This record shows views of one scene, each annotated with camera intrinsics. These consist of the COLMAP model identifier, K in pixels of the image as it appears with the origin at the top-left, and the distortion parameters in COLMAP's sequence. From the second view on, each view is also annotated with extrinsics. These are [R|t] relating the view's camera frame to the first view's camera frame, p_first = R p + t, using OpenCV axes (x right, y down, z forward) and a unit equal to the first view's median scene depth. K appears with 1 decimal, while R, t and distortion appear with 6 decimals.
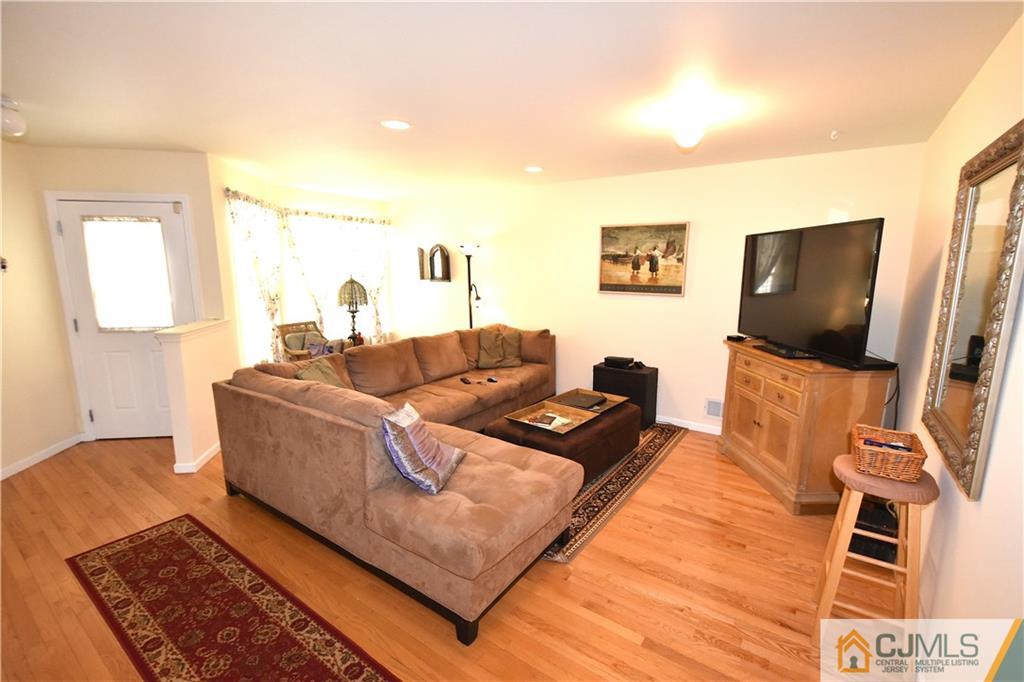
lens RADIAL K [[448.4, 0, 514.6], [0, 448.4, 348.3], [0, 0, 1]] dist [0.009143, -0.009227]
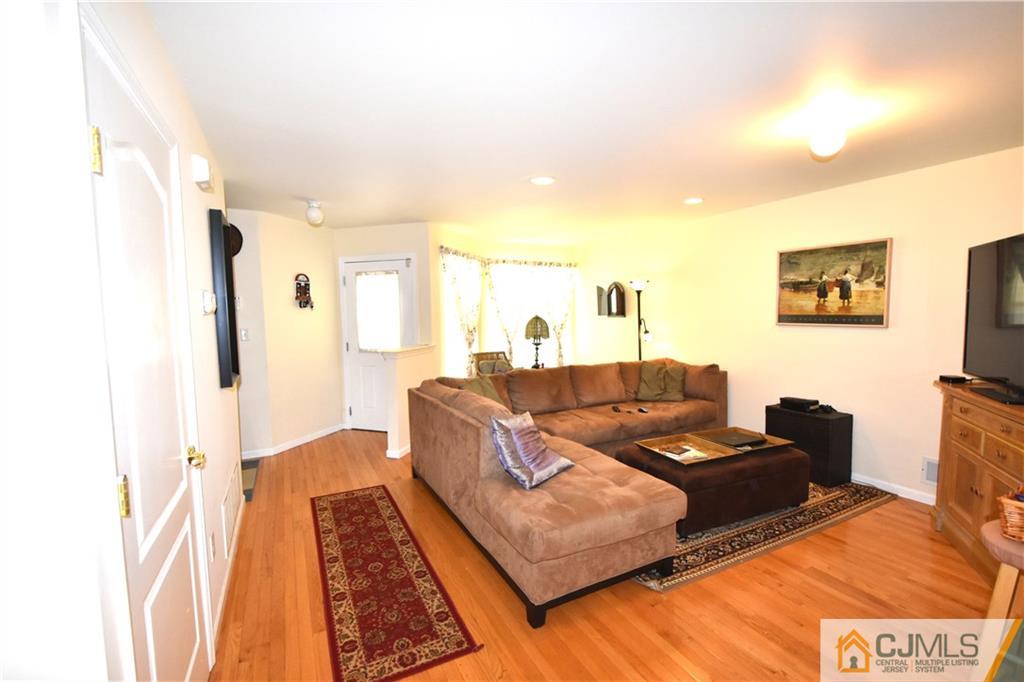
lens RADIAL K [[448.4, 0, 514.6], [0, 448.4, 348.3], [0, 0, 1]] dist [0.009143, -0.009227]
pose [[0.885379, 0.020455, -0.464420, 0.175085], [-0.064896, 0.994688, -0.079908, 0.034422], [0.460319, 0.100888, 0.882003, -0.031221]]
